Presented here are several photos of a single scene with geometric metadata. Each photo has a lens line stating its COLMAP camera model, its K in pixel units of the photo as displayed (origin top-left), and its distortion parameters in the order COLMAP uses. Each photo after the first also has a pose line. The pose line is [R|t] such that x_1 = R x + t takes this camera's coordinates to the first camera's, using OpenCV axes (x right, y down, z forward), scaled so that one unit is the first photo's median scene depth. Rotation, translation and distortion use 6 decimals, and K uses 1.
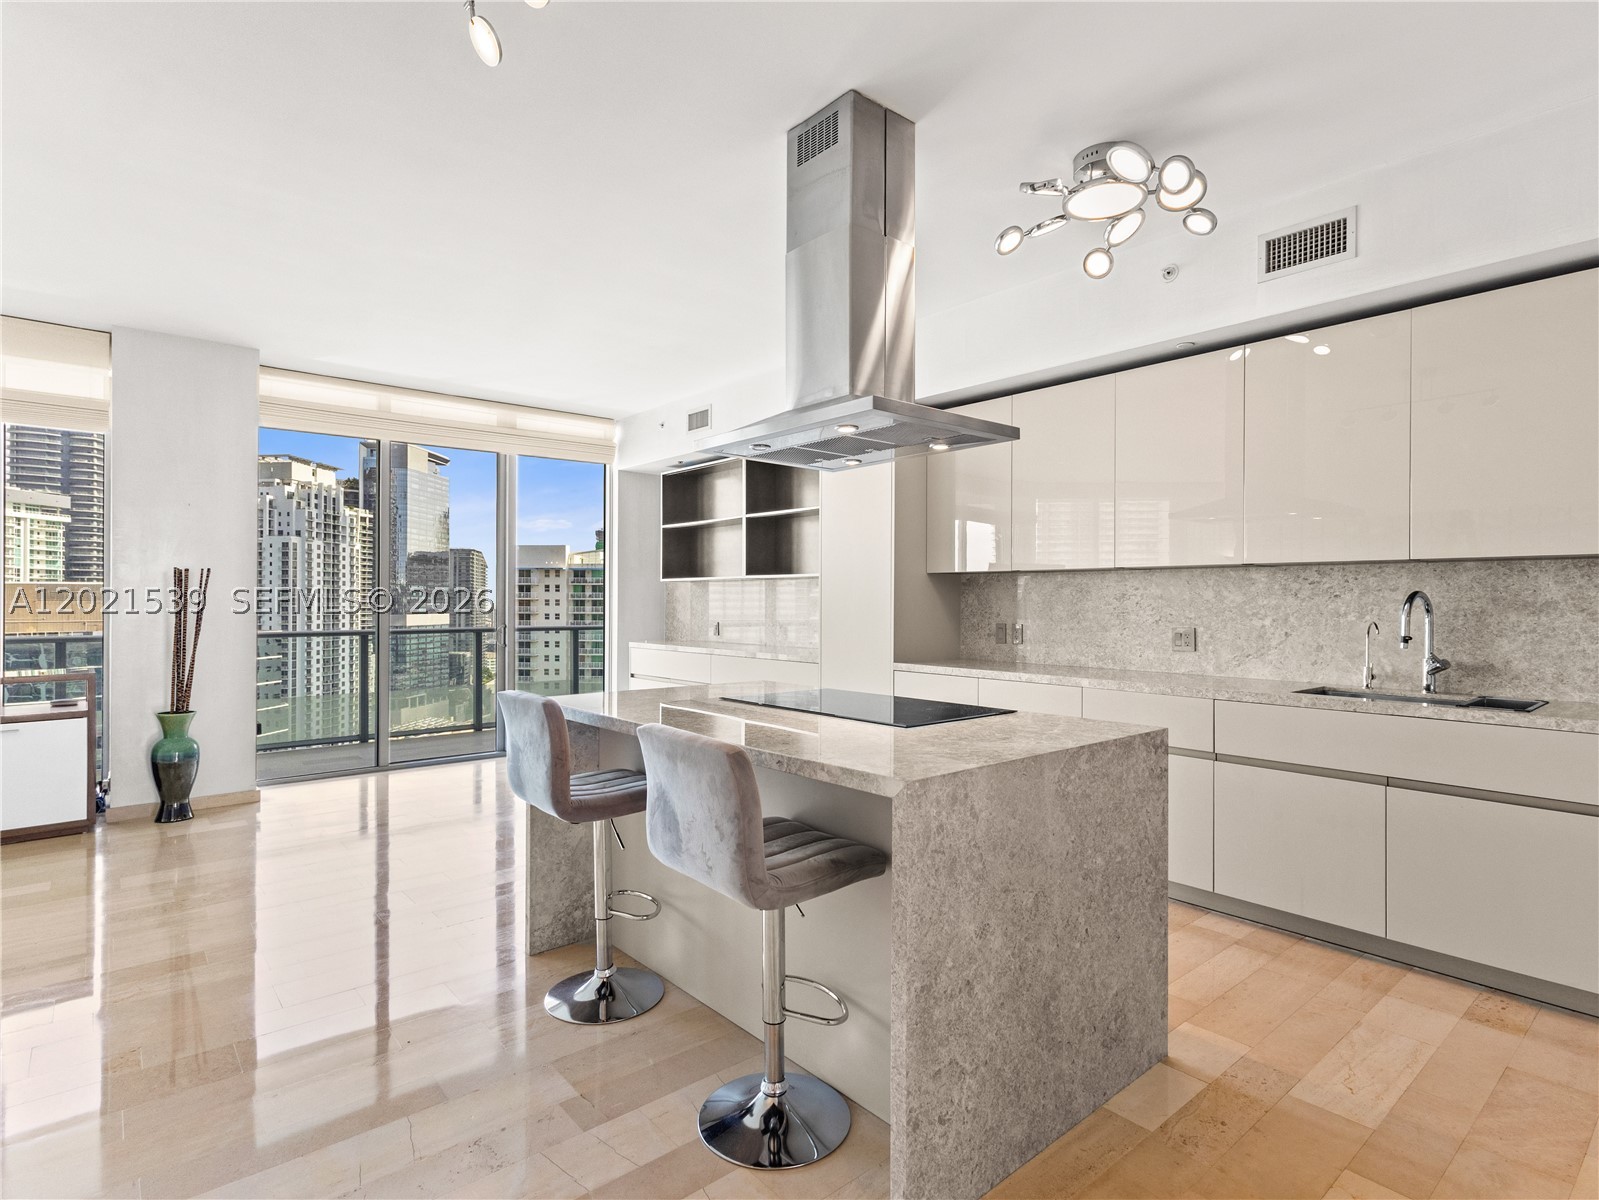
lens RADIAL K [[825.7, 0, 838.4], [0, 825.7, 607.9], [0, 0, 1]] dist [0.029200, 0.000466]
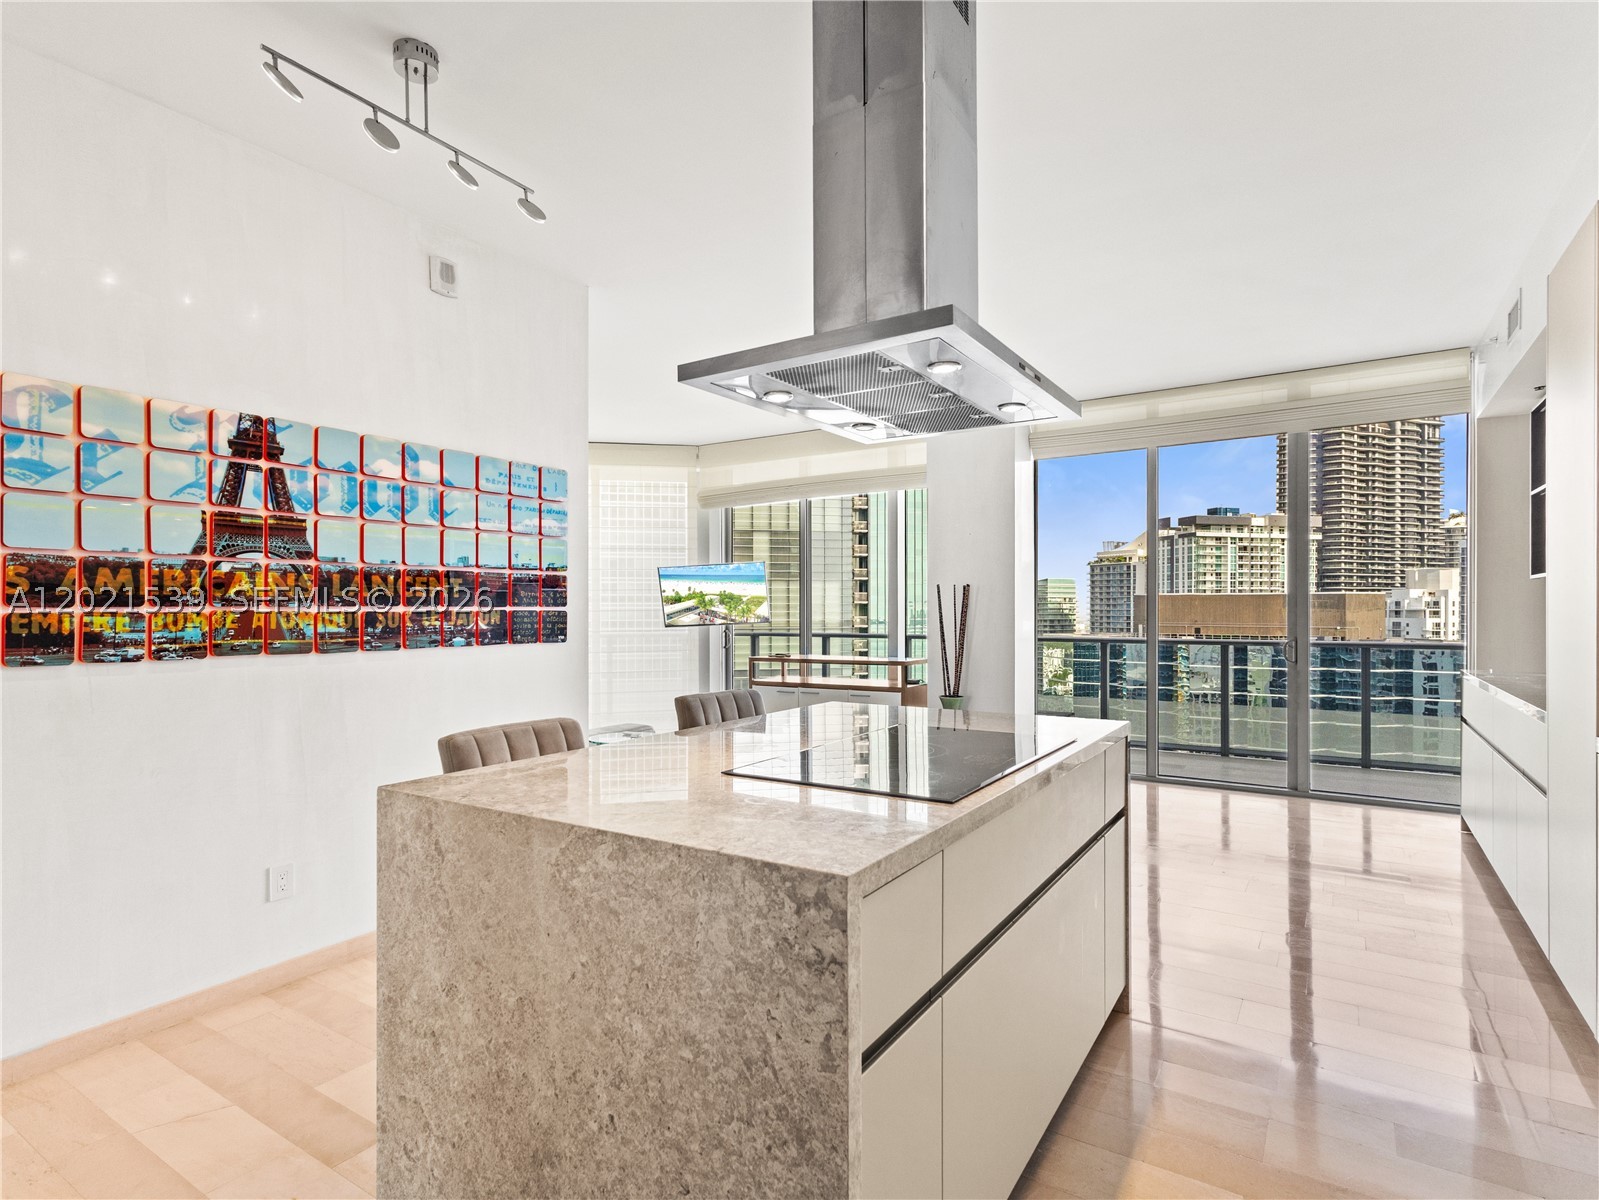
lens RADIAL K [[865.9, 0, 789.4], [0, 865.9, 602.4], [0, 0, 1]] dist [0.015753, 0.000105]
pose [[0.250531, -0.010577, -0.968051, 0.556004], [-0.004526, 0.999917, -0.012096, -0.005204], [0.968098, 0.007412, 0.250463, 0.533878]]
